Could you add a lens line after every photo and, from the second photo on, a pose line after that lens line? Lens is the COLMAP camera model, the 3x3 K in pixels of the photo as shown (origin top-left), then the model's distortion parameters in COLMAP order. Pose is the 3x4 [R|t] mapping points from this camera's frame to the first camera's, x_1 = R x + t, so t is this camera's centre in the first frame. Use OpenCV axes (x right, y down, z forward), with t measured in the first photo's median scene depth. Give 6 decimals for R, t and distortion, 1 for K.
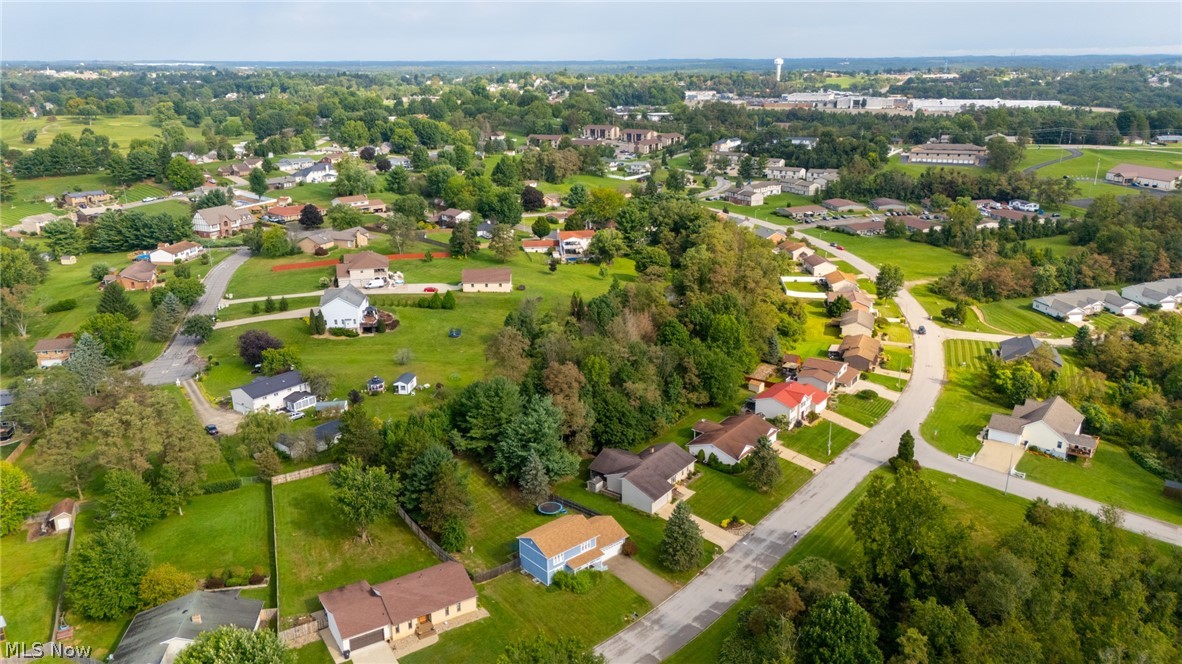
lens RADIAL K [[864.1, 0, 594.1], [0, 864.1, 331.4], [0, 0, 1]] dist [0.043468, -0.030722]
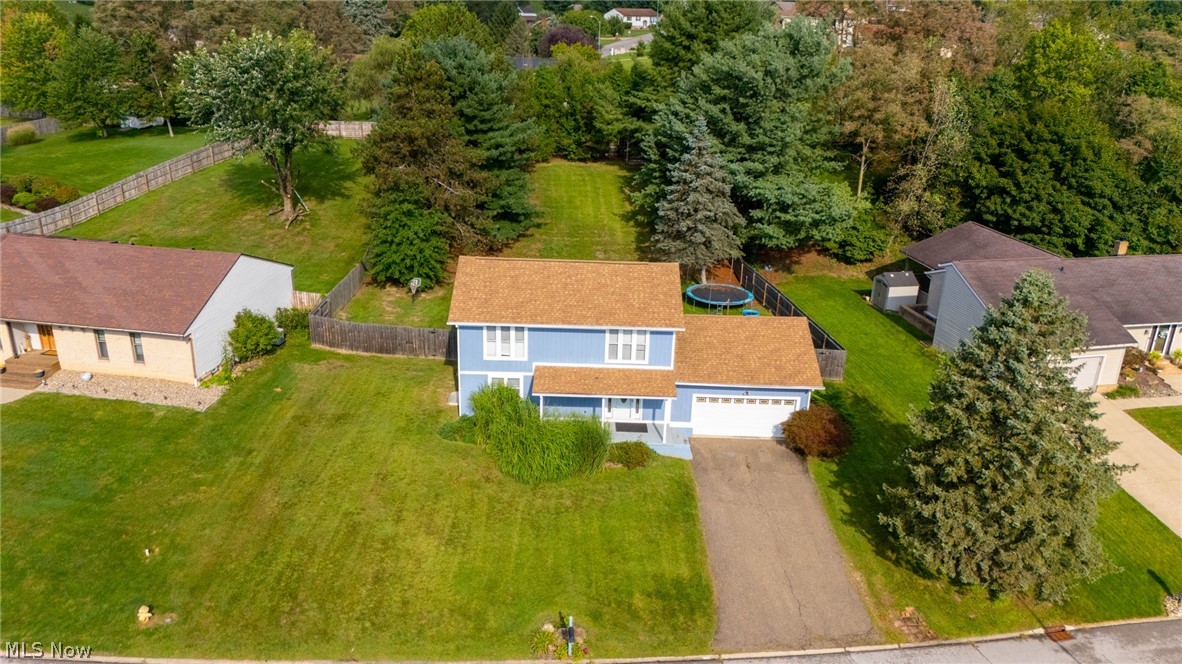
lens RADIAL K [[864.1, 0, 582.3], [0, 864.1, 327.6], [0, 0, 1]] dist [0.043468, -0.030722]
pose [[0.743844, 0.261306, -0.615154, 0.152641], [-0.225871, 0.964533, 0.136593, 0.202820], [0.629029, 0.037341, 0.776484, 0.759095]]
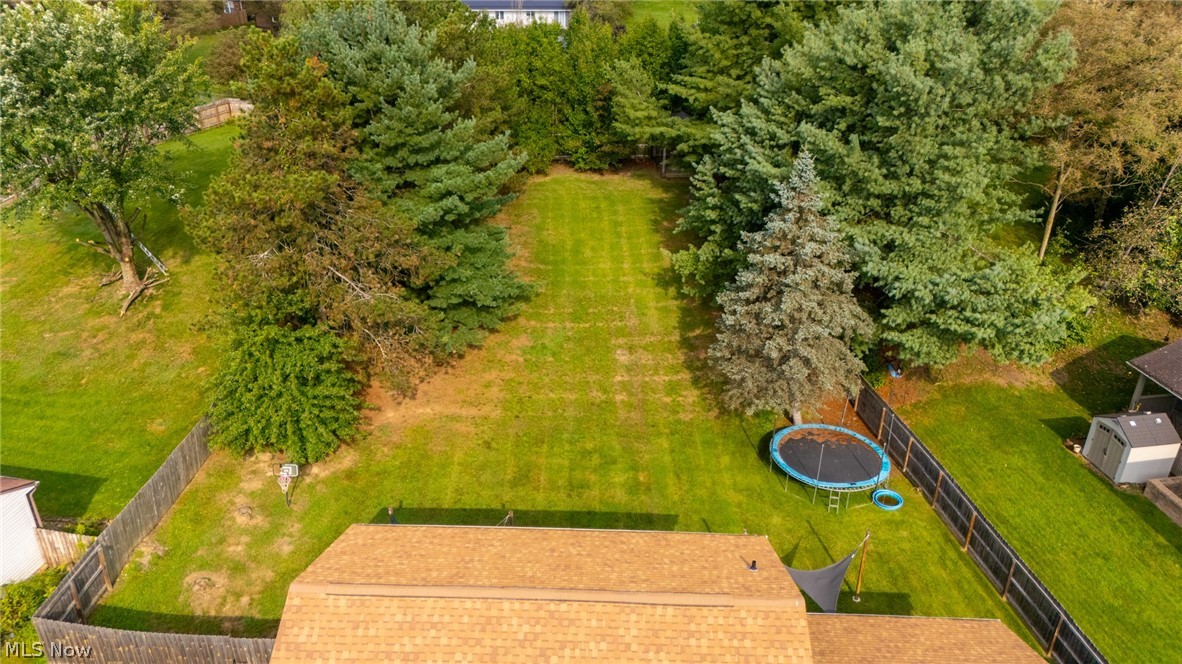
lens RADIAL K [[864.1, 0, 586.7], [0, 864.1, 332.4], [0, 0, 1]] dist [0.043468, -0.030722]
pose [[0.730922, 0.318406, -0.603631, 0.029732], [-0.215068, 0.946890, 0.239049, 0.154006], [0.647687, -0.044904, 0.760582, 0.894111]]
